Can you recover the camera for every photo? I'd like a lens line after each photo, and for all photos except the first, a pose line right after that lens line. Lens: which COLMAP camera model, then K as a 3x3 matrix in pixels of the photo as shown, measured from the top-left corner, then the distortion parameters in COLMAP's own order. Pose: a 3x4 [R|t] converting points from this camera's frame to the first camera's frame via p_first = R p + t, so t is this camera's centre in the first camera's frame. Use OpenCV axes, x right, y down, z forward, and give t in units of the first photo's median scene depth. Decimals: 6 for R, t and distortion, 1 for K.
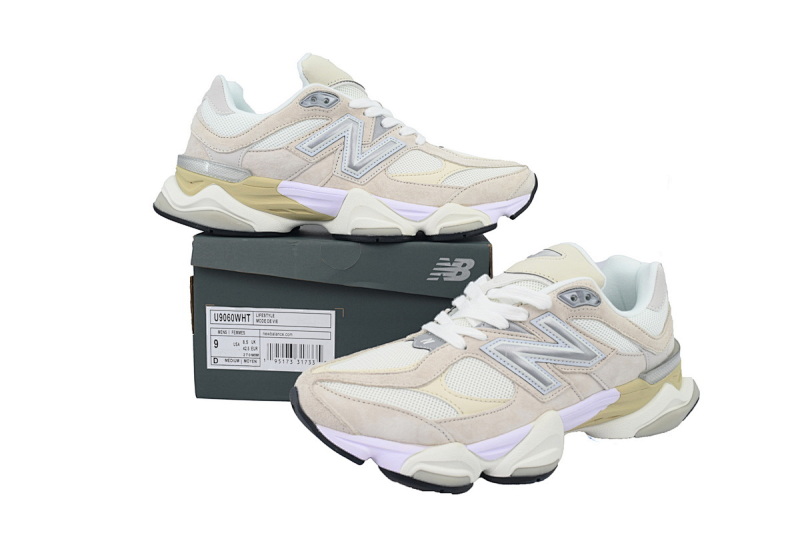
lens RADIAL K [[647.5, 0, 400.3], [0, 647.5, 264.0], [0, 0, 1]] dist [0.005925, 0.002602]
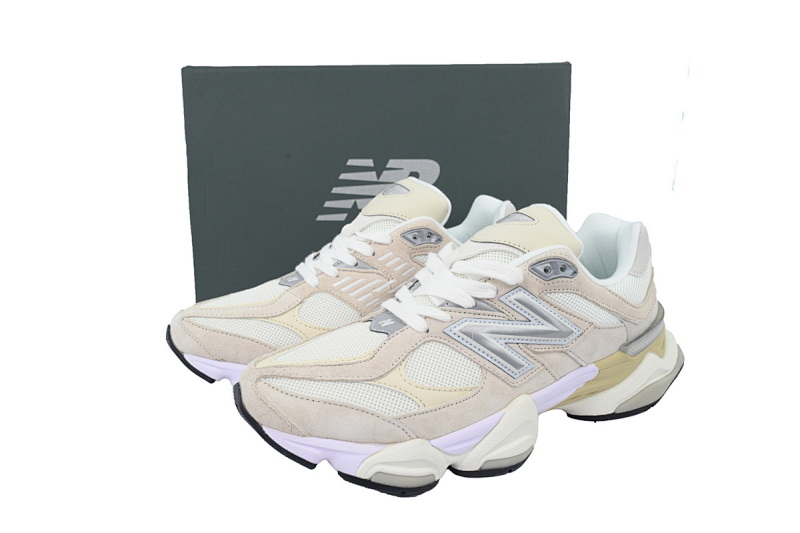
lens RADIAL K [[647.5, 0, 401.6], [0, 647.5, 266.4], [0, 0, 1]] dist [0.005925, 0.002602]
pose [[0.999103, -0.036726, 0.021064, 0.048643], [0.034247, 0.993570, 0.107919, -0.056943], [-0.024892, -0.107100, 0.993937, 0.116562]]
